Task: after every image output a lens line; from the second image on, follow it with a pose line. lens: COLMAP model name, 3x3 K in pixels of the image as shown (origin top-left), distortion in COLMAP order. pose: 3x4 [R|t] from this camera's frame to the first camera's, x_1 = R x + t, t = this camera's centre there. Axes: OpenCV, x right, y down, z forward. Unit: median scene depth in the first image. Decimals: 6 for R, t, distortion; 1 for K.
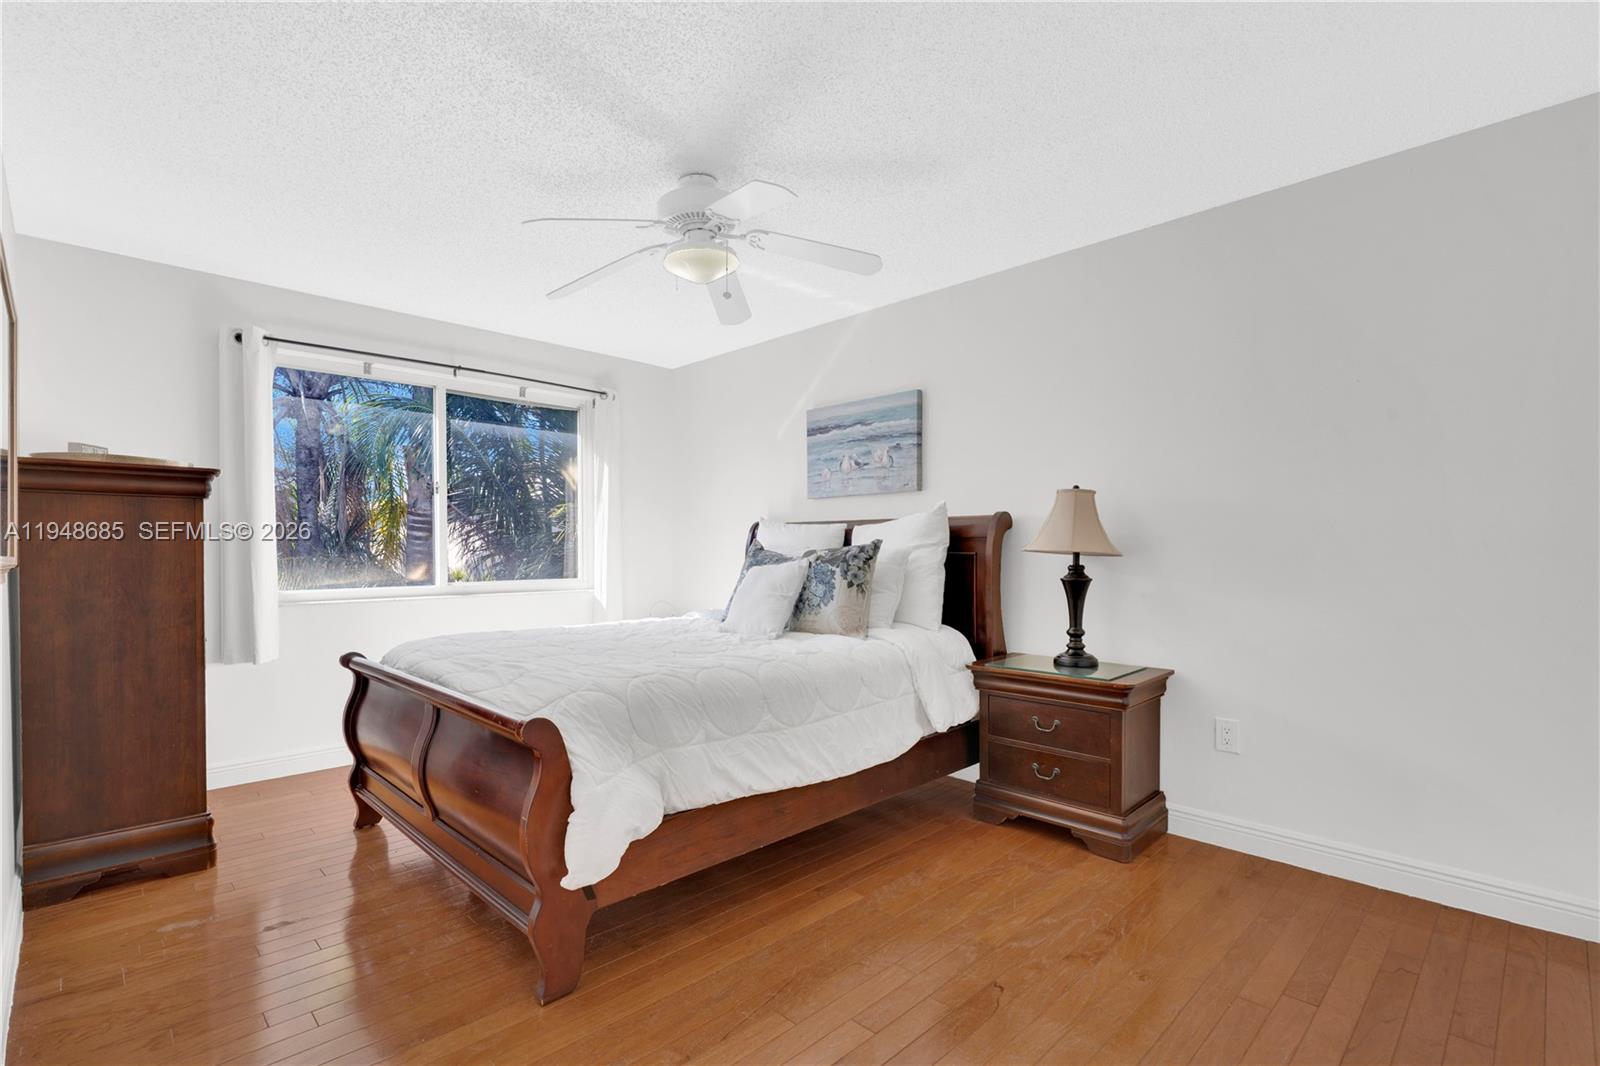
lens RADIAL K [[749.8, 0, 782.9], [0, 749.8, 539.6], [0, 0, 1]] dist [0.000252, 0.000067]
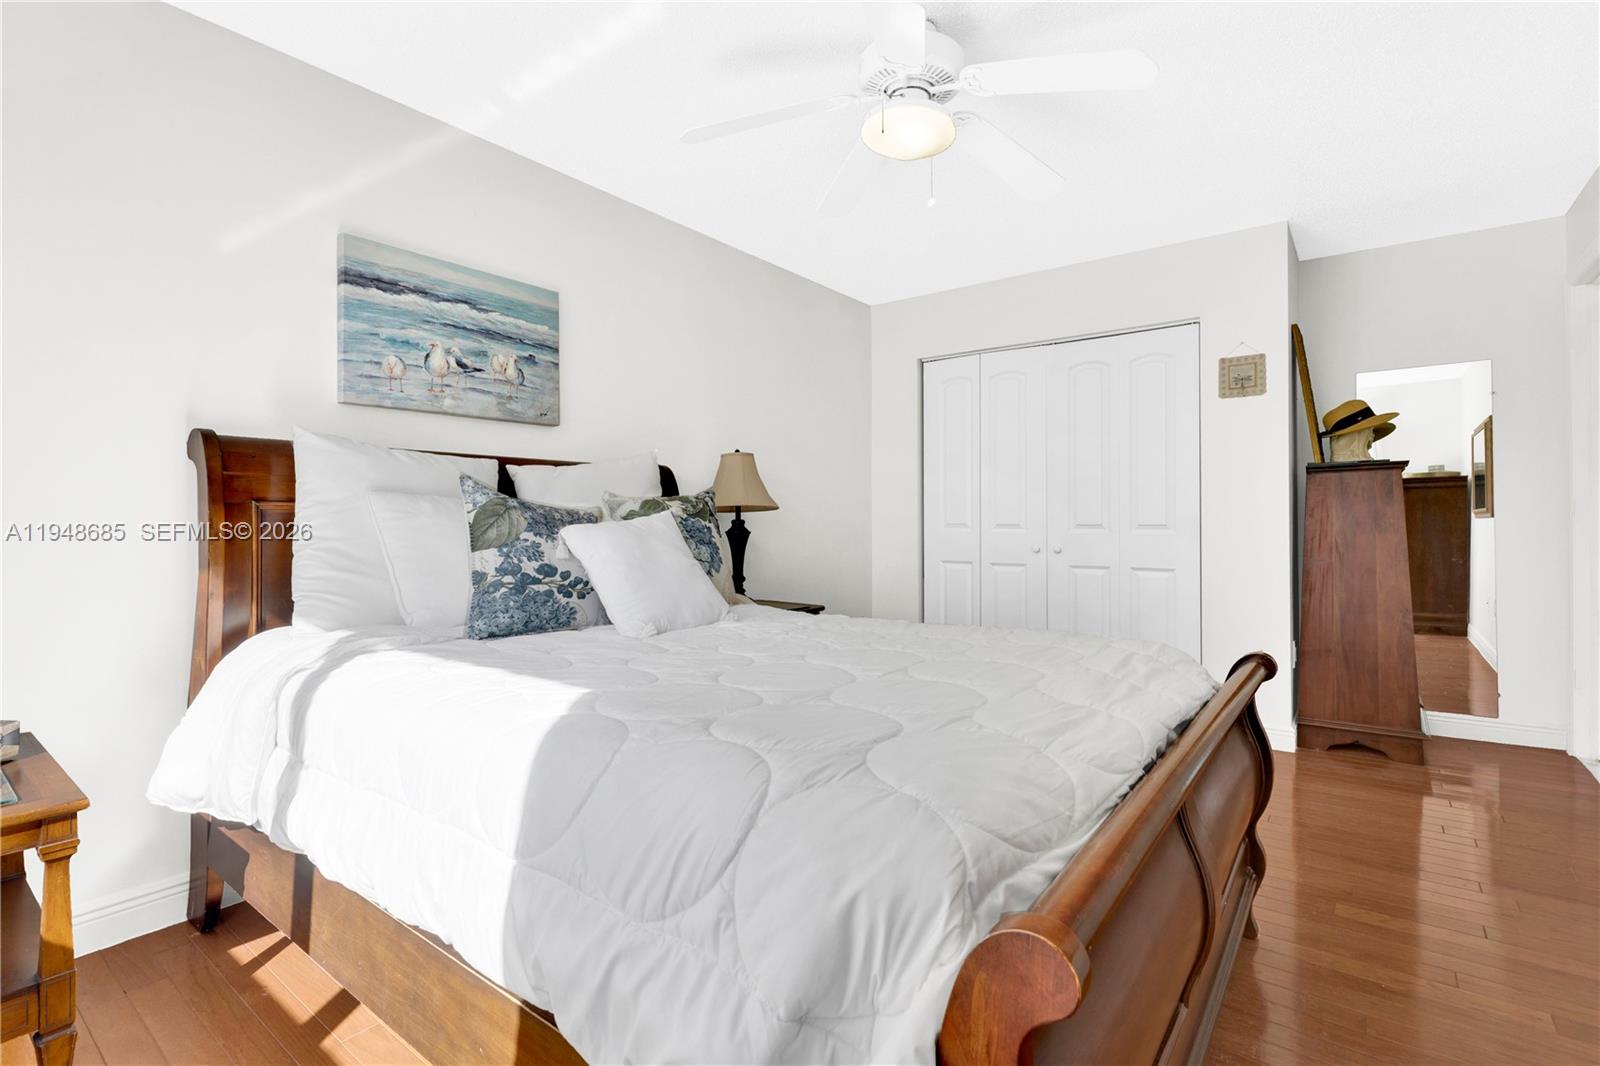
lens RADIAL K [[748.1, 0, 800.7], [0, 748.1, 513.6], [0, 0, 1]] dist [-0.000632, -0.000067]
pose [[-0.150790, 0.012823, 0.988483, -0.571509], [-0.008515, 0.999862, -0.014269, 0.030410], [-0.988529, -0.010569, -0.150660, 0.823857]]
